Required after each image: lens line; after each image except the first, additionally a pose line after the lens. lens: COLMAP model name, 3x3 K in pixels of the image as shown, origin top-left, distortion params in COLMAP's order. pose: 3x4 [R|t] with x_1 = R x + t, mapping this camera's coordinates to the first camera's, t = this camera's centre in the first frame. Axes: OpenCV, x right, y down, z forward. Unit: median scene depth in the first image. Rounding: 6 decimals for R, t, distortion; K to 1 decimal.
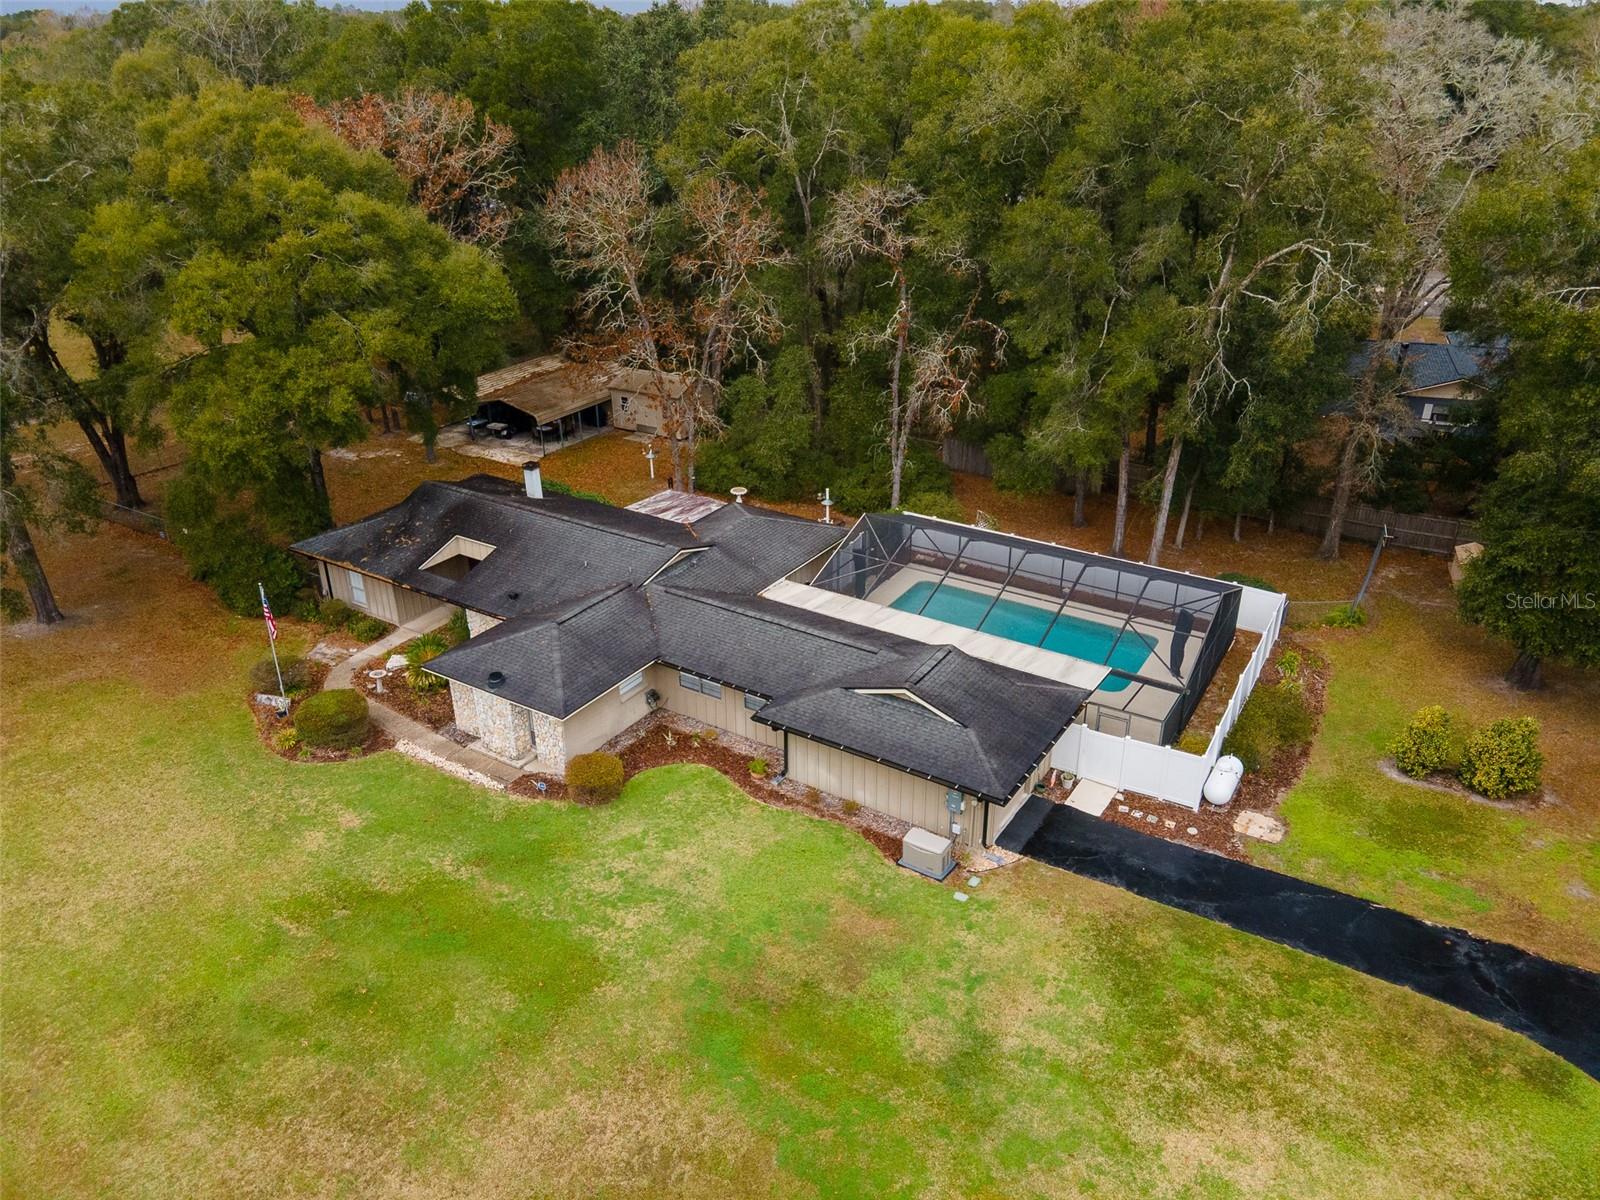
lens RADIAL K [[1137.8, 0, 800.8], [0, 1137.8, 608.0], [0, 0, 1]] dist [0.030304, 0.007488]
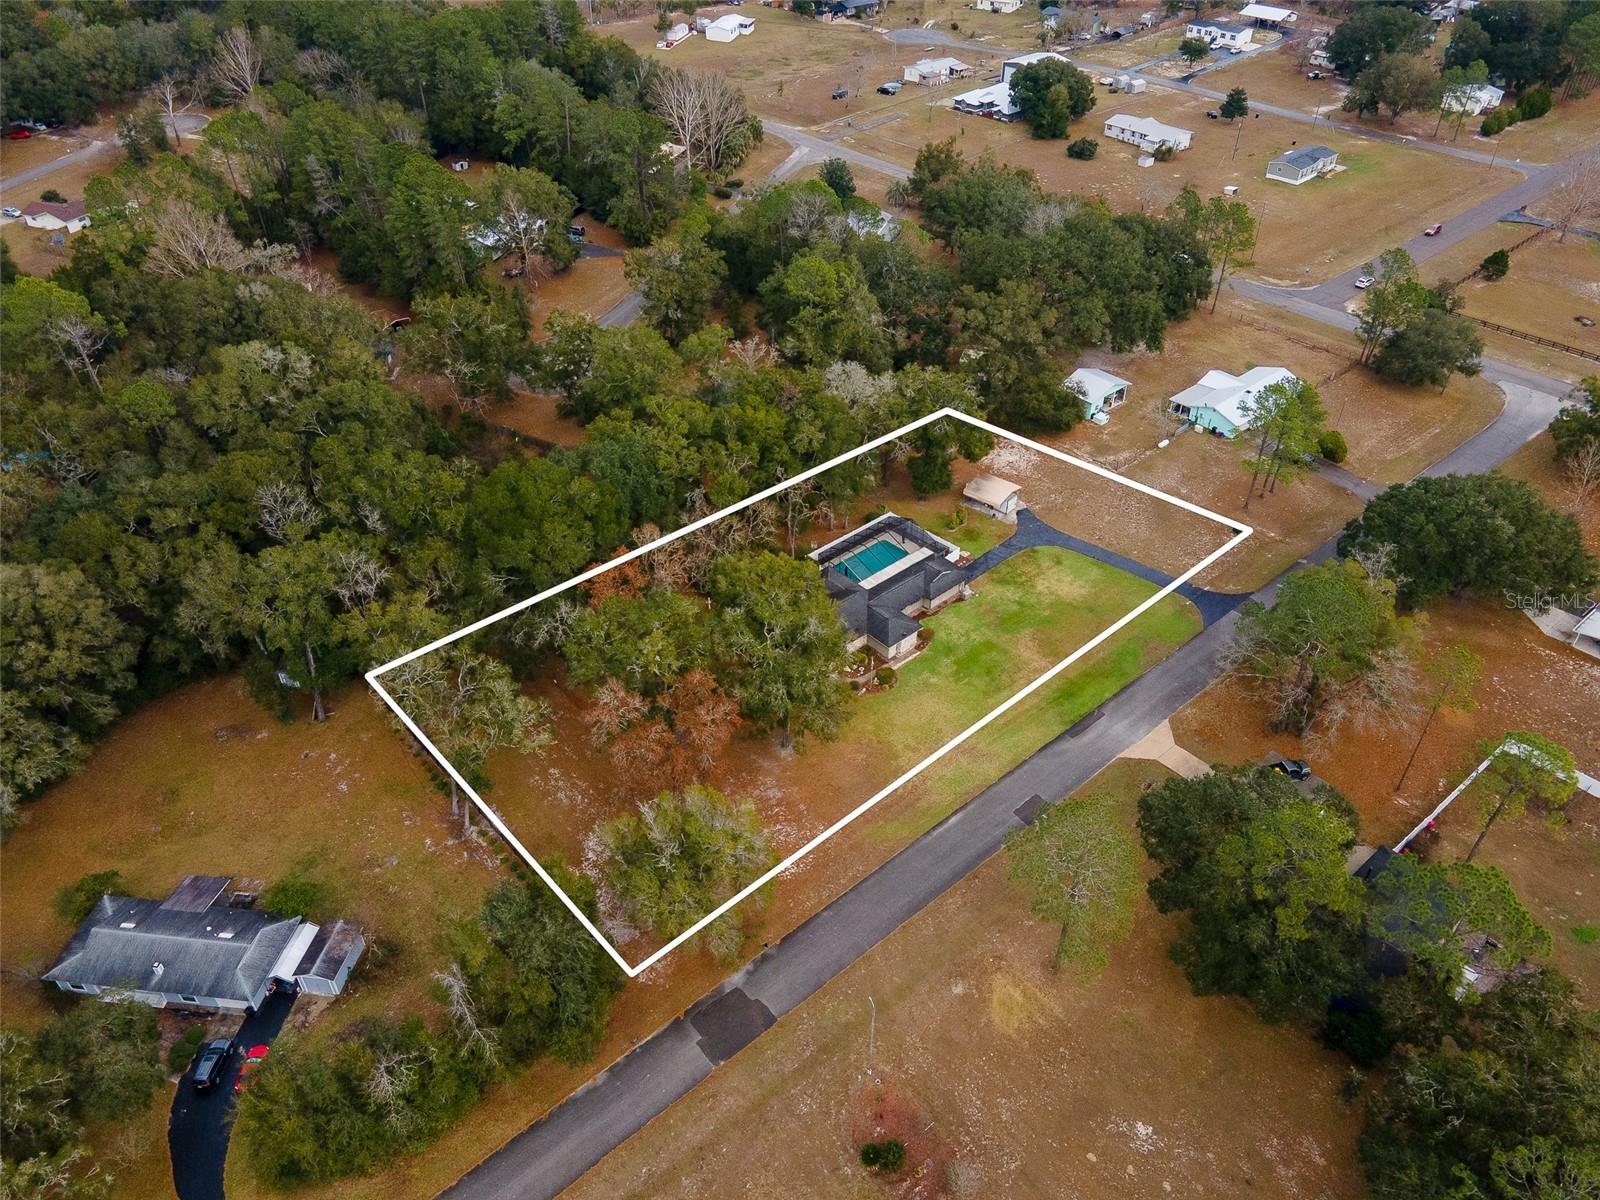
lens RADIAL K [[1137.8, 0, 799.1], [0, 1137.8, 613.8], [0, 0, 1]] dist [0.030304, 0.007488]
pose [[0.281782, -0.597855, 0.750446, -3.311502], [0.432159, 0.777394, 0.457053, -1.964504], [-0.856643, 0.195522, 0.477424, -0.577051]]
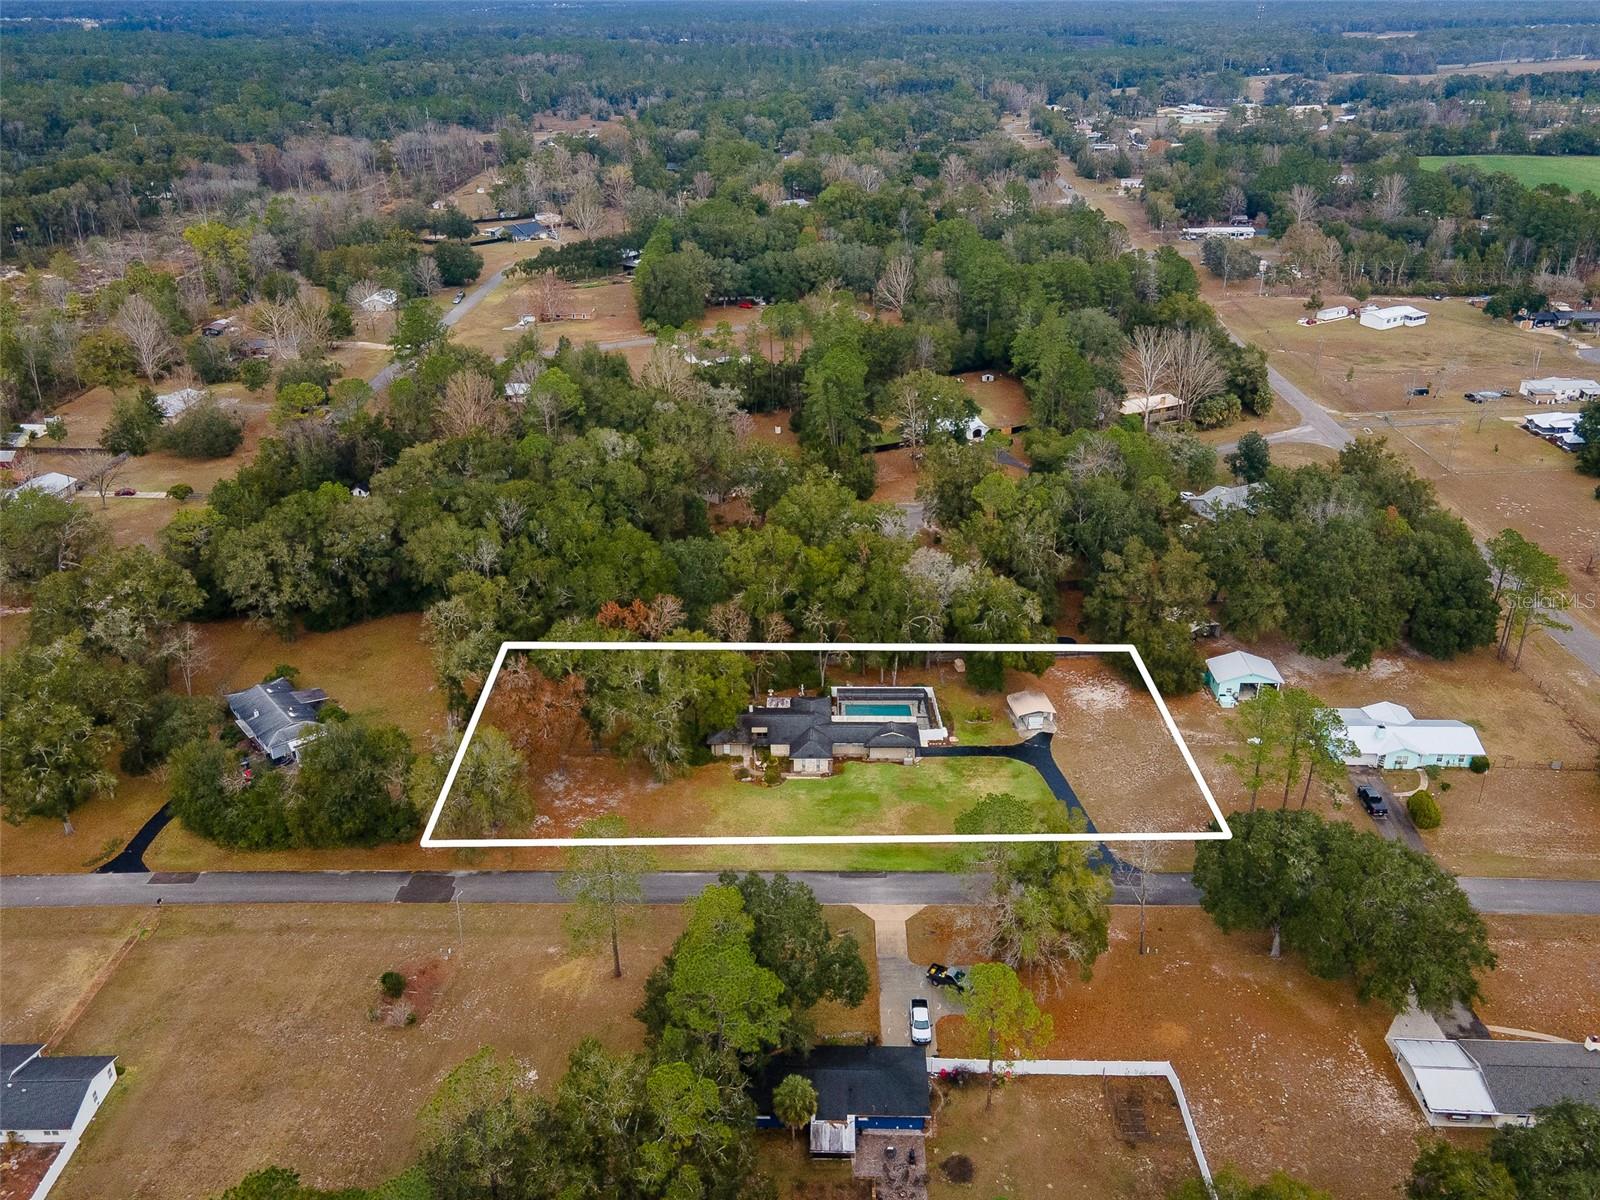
lens RADIAL K [[1237.2, 0, 801.6], [0, 1237.2, 591.6], [0, 0, 1]] dist [0.036875, -0.005280]
pose [[0.851186, -0.224672, 0.474348, -2.528761], [0.235227, 0.971201, 0.037905, -0.779459], [-0.469203, 0.079315, 0.879521, -3.420444]]
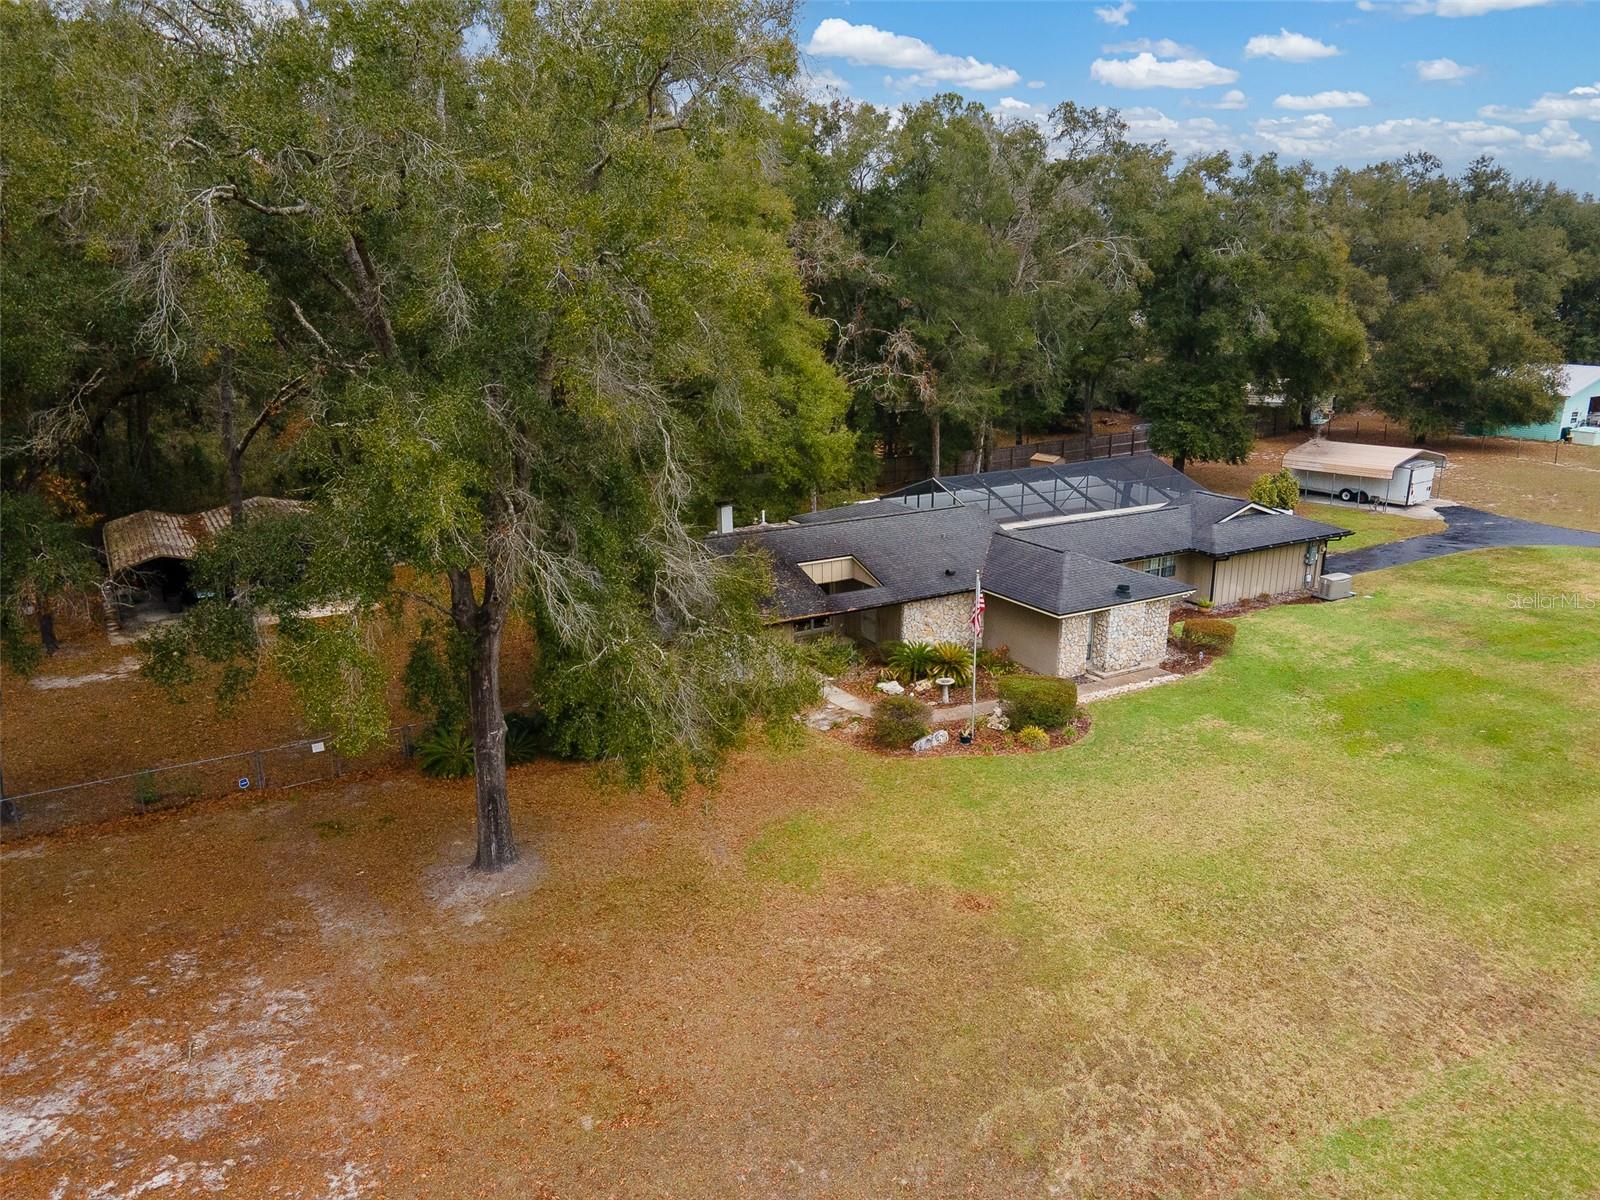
lens RADIAL K [[1137.8, 0, 794.7], [0, 1137.8, 598.2], [0, 0, 1]] dist [0.030304, 0.007488]
pose [[0.474724, -0.238159, 0.847300, -1.322973], [0.398011, 0.916725, 0.034676, -0.089558], [-0.785000, 0.320773, 0.529981, 0.693455]]
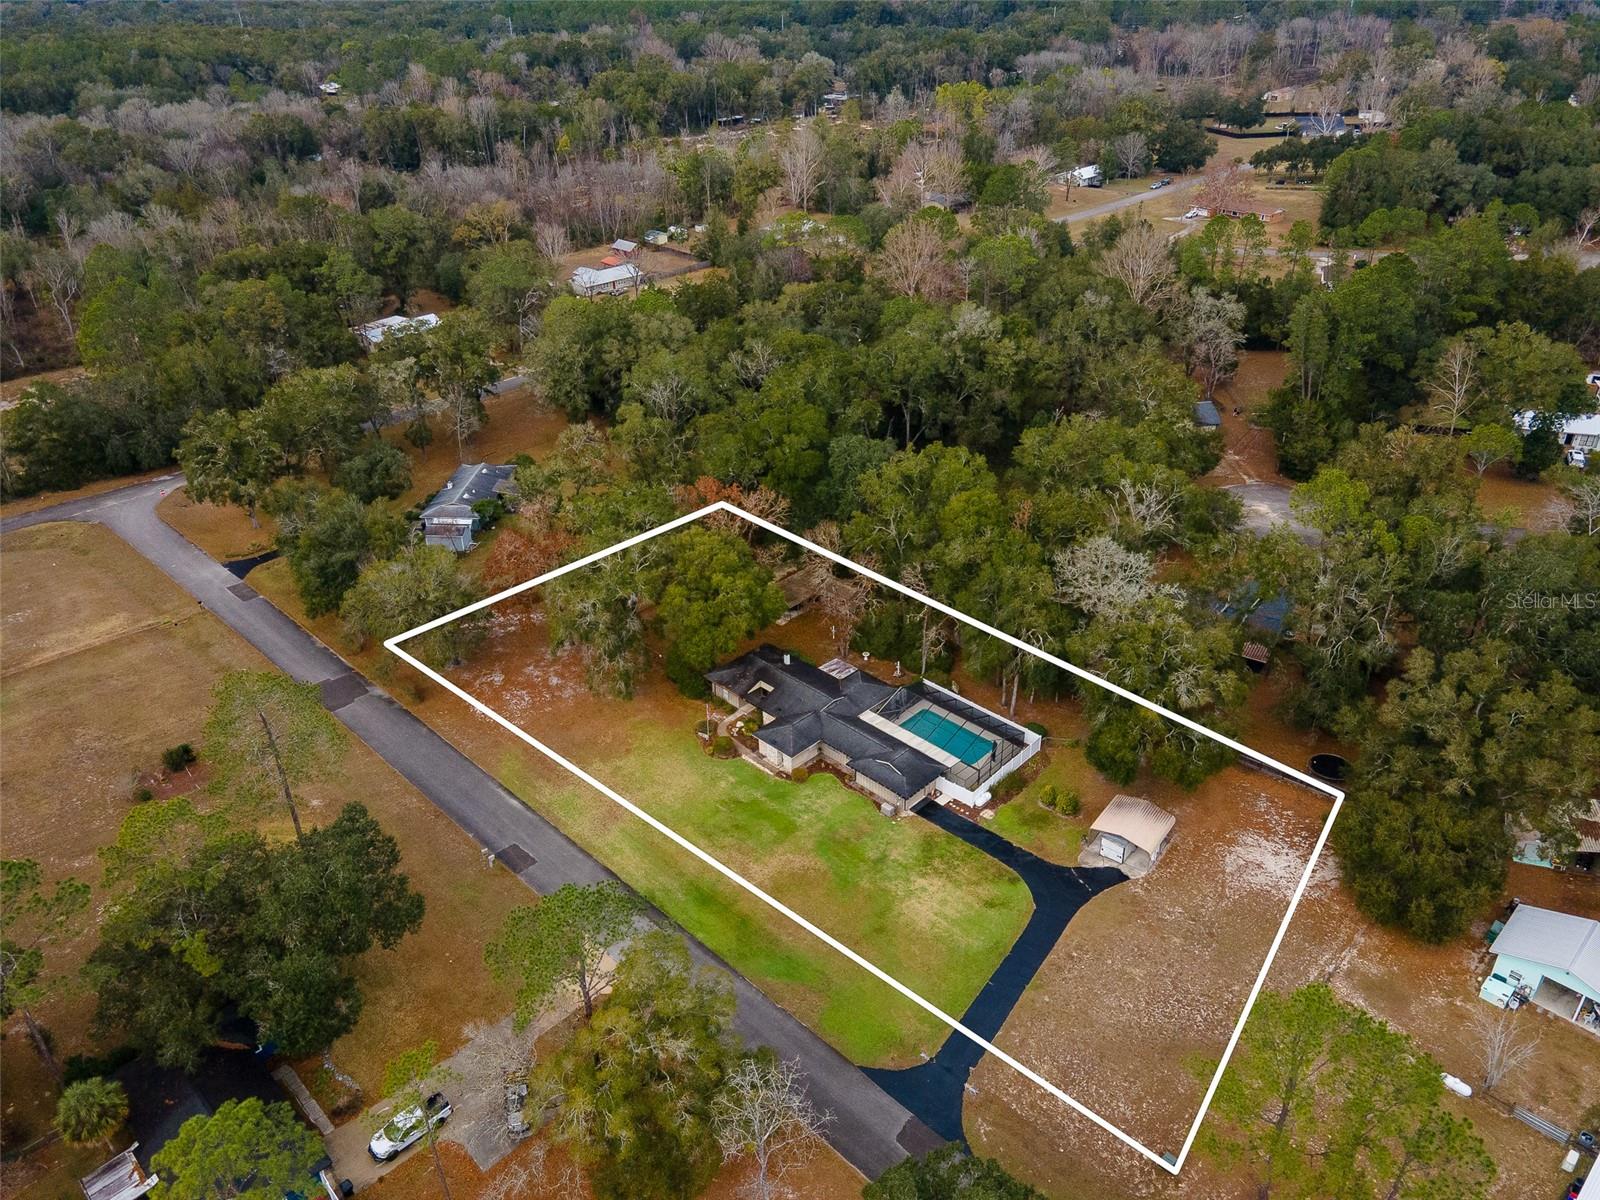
lens RADIAL K [[1137.8, 0, 808.2], [0, 1137.8, 600.7], [0, 0, 1]] dist [0.030304, 0.007488]
pose [[0.979528, 0.096212, -0.176829, 0.395788], [-0.084055, 0.993634, 0.075013, -0.625412], [0.182920, -0.058613, 0.981379, -2.302083]]
